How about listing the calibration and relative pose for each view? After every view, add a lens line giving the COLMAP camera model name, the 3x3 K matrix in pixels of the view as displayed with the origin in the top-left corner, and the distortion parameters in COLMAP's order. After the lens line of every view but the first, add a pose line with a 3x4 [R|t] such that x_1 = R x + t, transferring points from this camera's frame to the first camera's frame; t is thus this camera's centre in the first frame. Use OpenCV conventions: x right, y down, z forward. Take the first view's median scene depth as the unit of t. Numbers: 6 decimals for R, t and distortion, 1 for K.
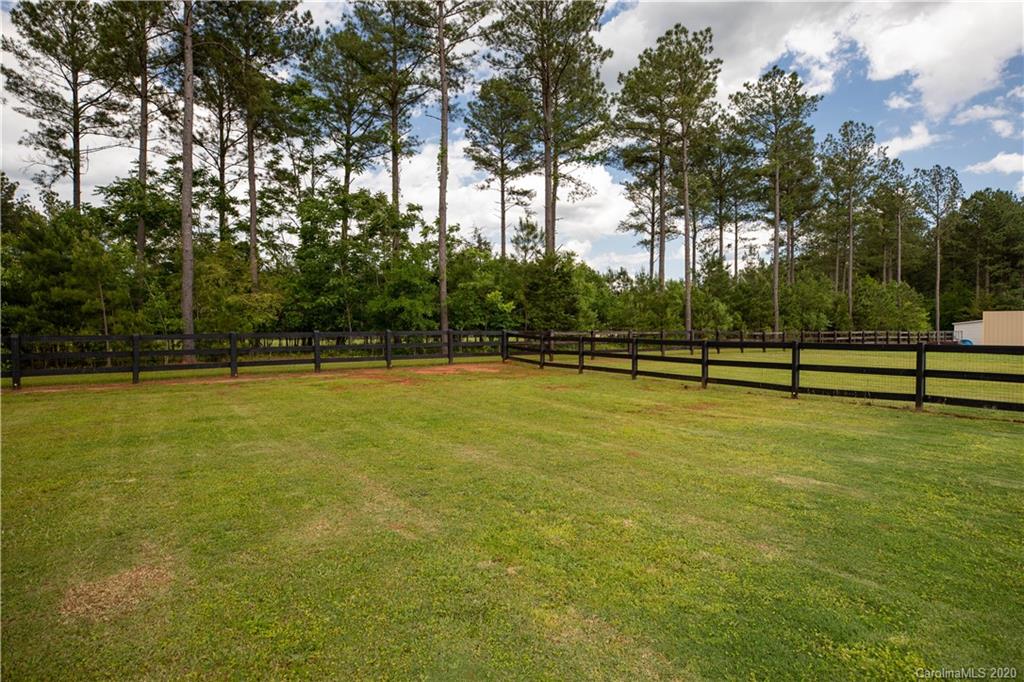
lens RADIAL K [[533.4, 0, 512.0], [0, 533.4, 341.0], [0, 0, 1]] dist [-0.045530, 0.017242]
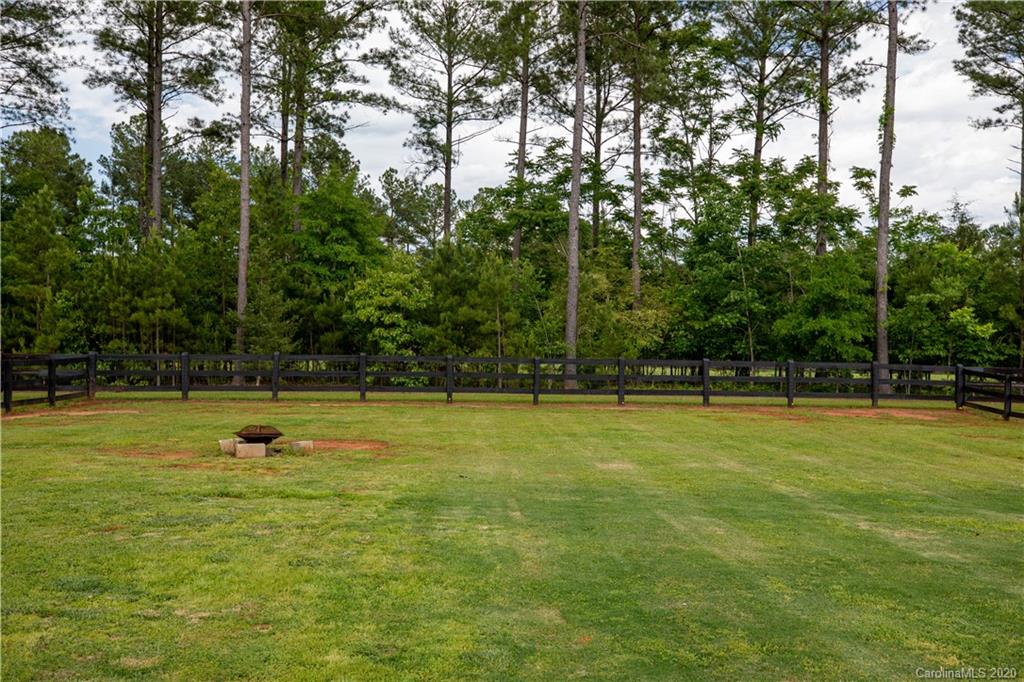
lens RADIAL K [[950.0, 0, 512.0], [0, 950.0, 341.0], [0, 0, 1]] dist [0.036599, -0.001472]
pose [[0.845919, 0.020196, -0.532930, 0.130624], [-0.038144, 0.999015, -0.022687, -0.000737], [0.531946, 0.039520, 0.845855, -0.334666]]
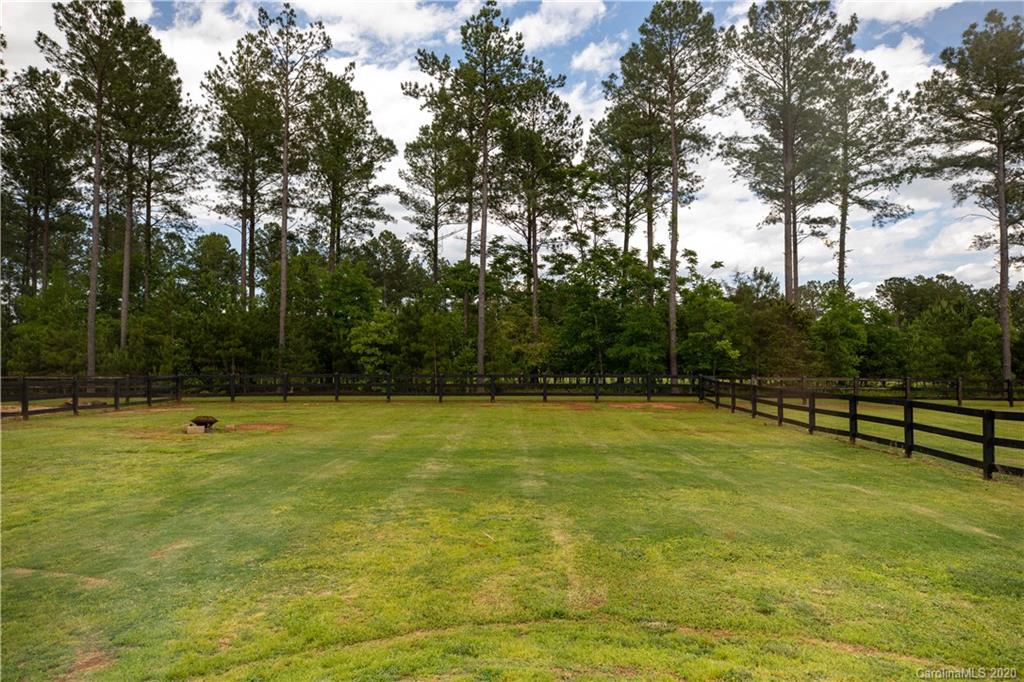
lens RADIAL K [[631.0, 0, 512.0], [0, 631.0, 341.0], [0, 0, 1]] dist [-0.028584, 0.020778]
pose [[0.820569, -0.009118, -0.571474, 0.352751], [-0.023850, 0.998456, -0.050176, -0.012453], [0.571049, 0.054803, 0.819085, -0.307697]]
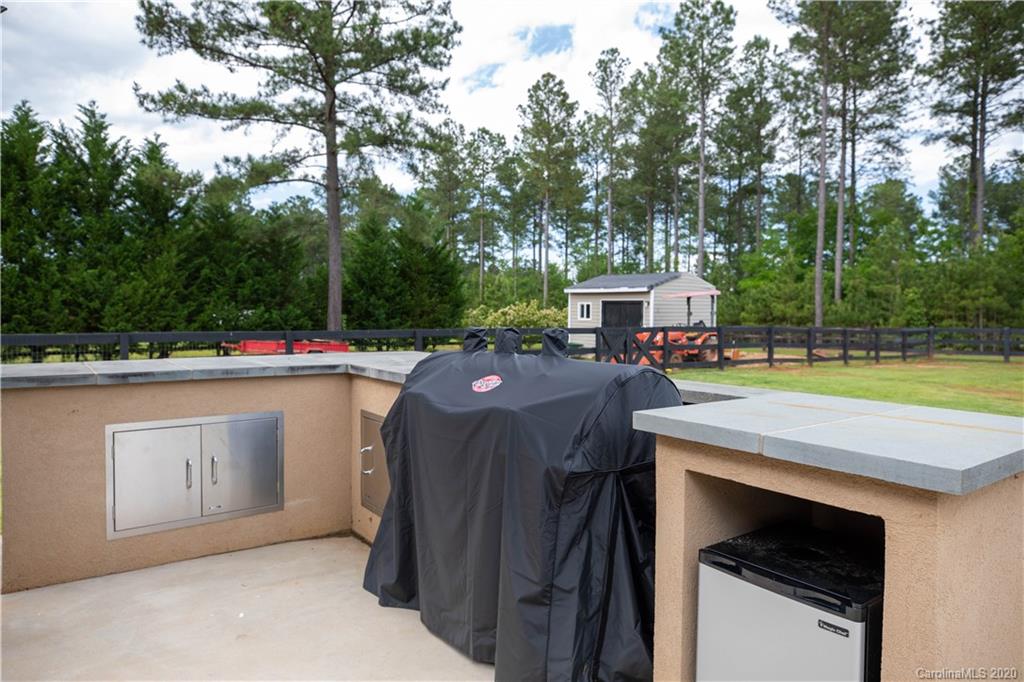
lens RADIAL K [[631.0, 0, 512.0], [0, 631.0, 341.0], [0, 0, 1]] dist [-0.028584, 0.020778]
pose [[0.022087, 0.046832, -0.998659, 0.182409], [-0.038636, 0.998196, 0.045956, 0.006628], [0.999009, 0.037569, 0.023856, -0.393836]]
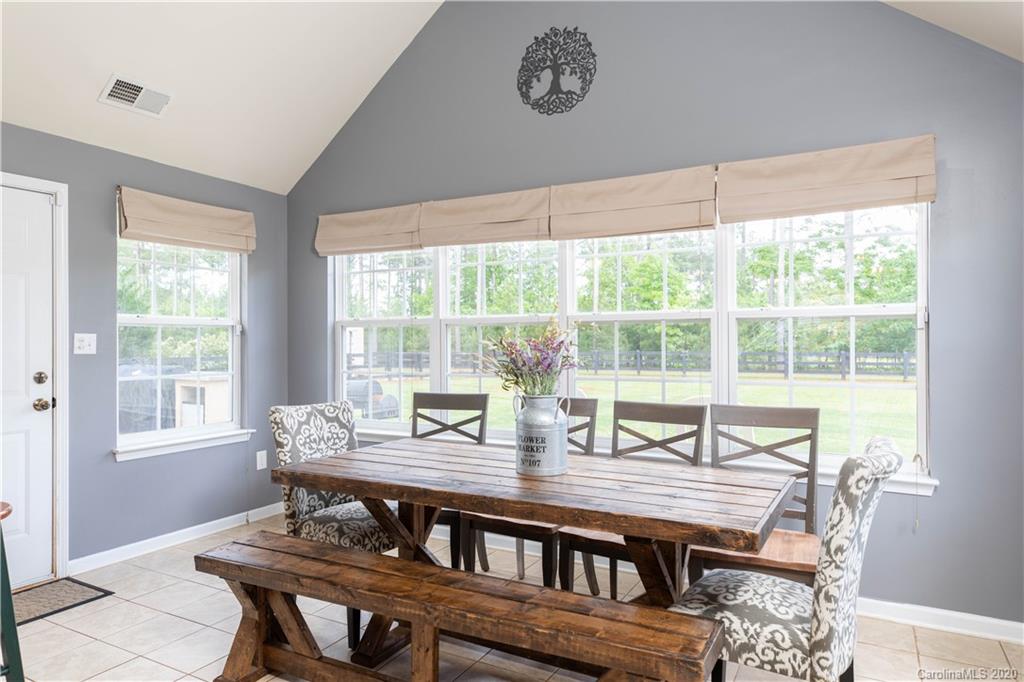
lens RADIAL K [[631.0, 0, 512.0], [0, 631.0, 341.0], [0, 0, 1]] dist [-0.028584, 0.020778]
pose [[0.441904, 0.002598, -0.897058, 0.488360], [-0.029364, 0.999502, -0.011571, -0.001687], [0.896581, 0.031455, 0.441761, -0.362823]]
